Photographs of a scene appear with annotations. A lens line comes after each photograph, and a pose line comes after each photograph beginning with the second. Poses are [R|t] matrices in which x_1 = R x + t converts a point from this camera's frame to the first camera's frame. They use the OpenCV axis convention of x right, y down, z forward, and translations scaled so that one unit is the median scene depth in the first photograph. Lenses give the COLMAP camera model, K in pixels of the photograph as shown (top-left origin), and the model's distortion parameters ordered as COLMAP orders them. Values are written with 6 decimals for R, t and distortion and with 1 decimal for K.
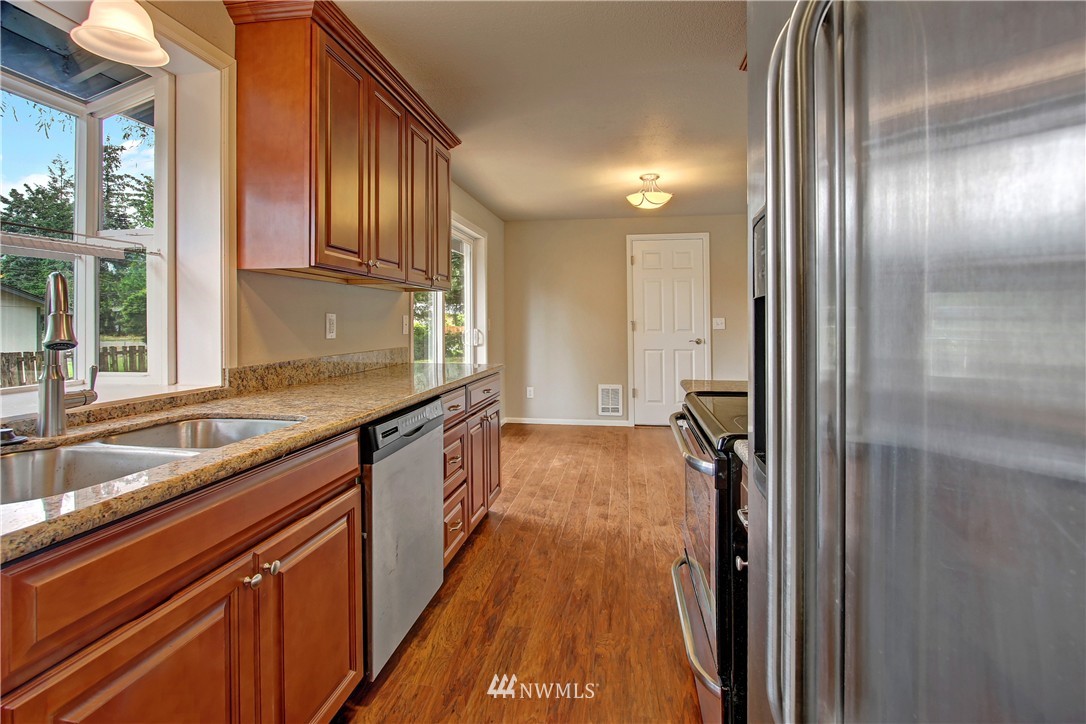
lens RADIAL K [[517.8, 0, 543.0], [0, 517.8, 327.1], [0, 0, 1]] dist [-0.003177, -0.000044]
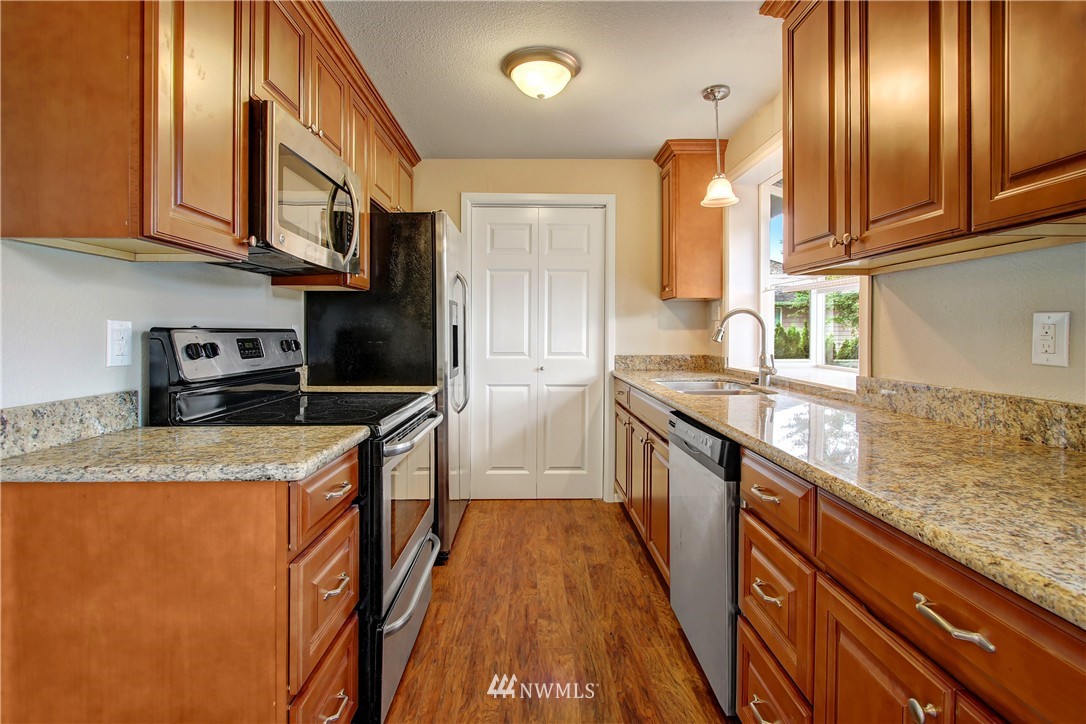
lens RADIAL K [[517.8, 0, 543.0], [0, 517.8, 327.1], [0, 0, 1]] dist [-0.003177, -0.000044]
pose [[-0.982272, 0.000089, -0.187461, 0.201322], [-0.000672, 0.999992, 0.003996, -0.020620], [0.187460, 0.004052, -0.982264, 1.946248]]
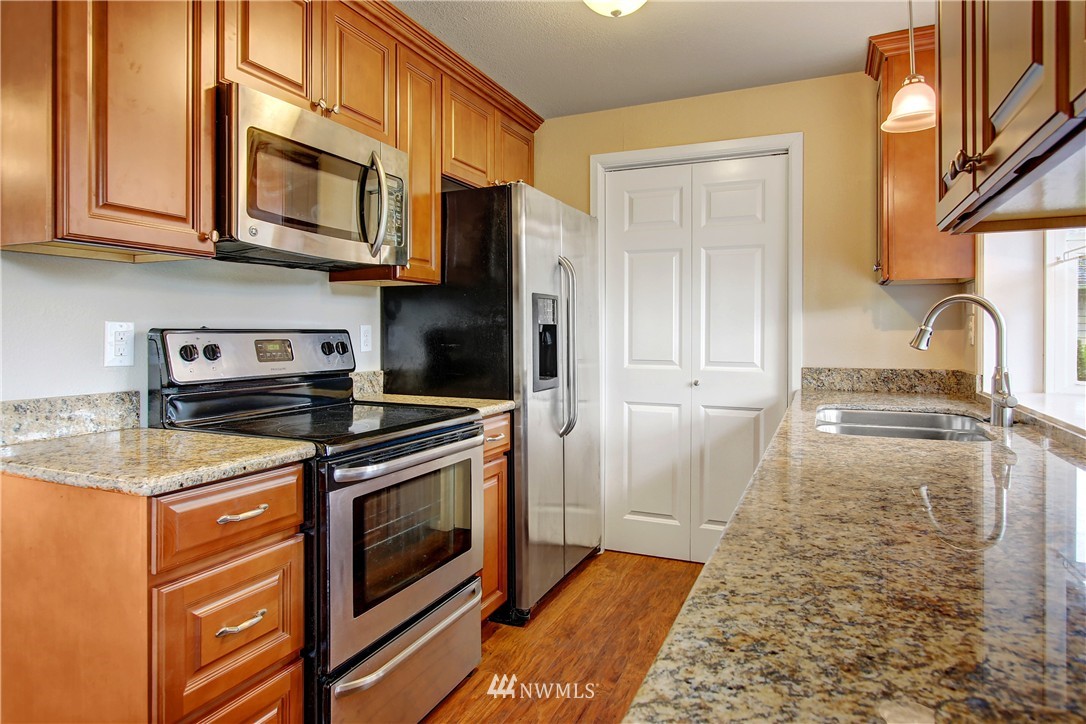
lens RADIAL K [[649.3, 0, 540.7], [0, 649.3, 322.7], [0, 0, 1]] dist [-0.000560, 0.000056]
pose [[-0.967287, 0.004956, 0.253635, -0.208620], [0.004404, 0.999987, -0.002746, -0.020132], [-0.253645, -0.001539, -0.967296, 1.861745]]
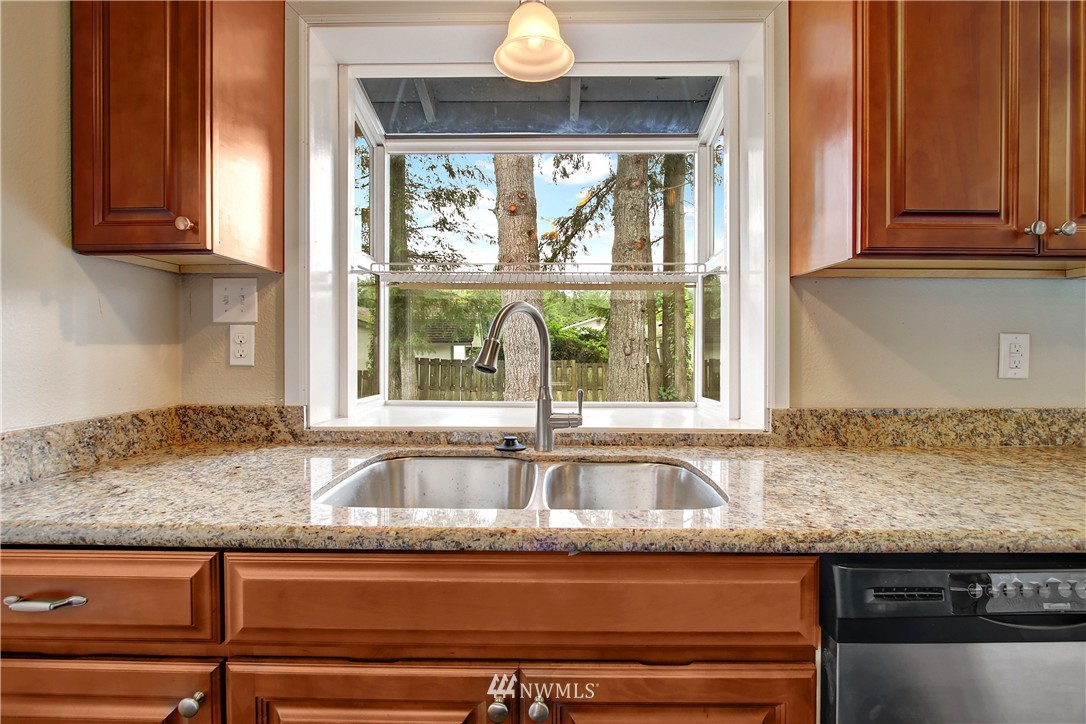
lens RADIAL K [[503.0, 0, 542.3], [0, 503.0, 359.0], [0, 0, 1]] dist [-0.018280, 0.000049]
pose [[0.150762, 0.022209, -0.988321, 0.070601], [-0.013729, 0.999698, 0.020370, -0.004139], [0.988475, 0.010498, 0.151022, 0.568459]]
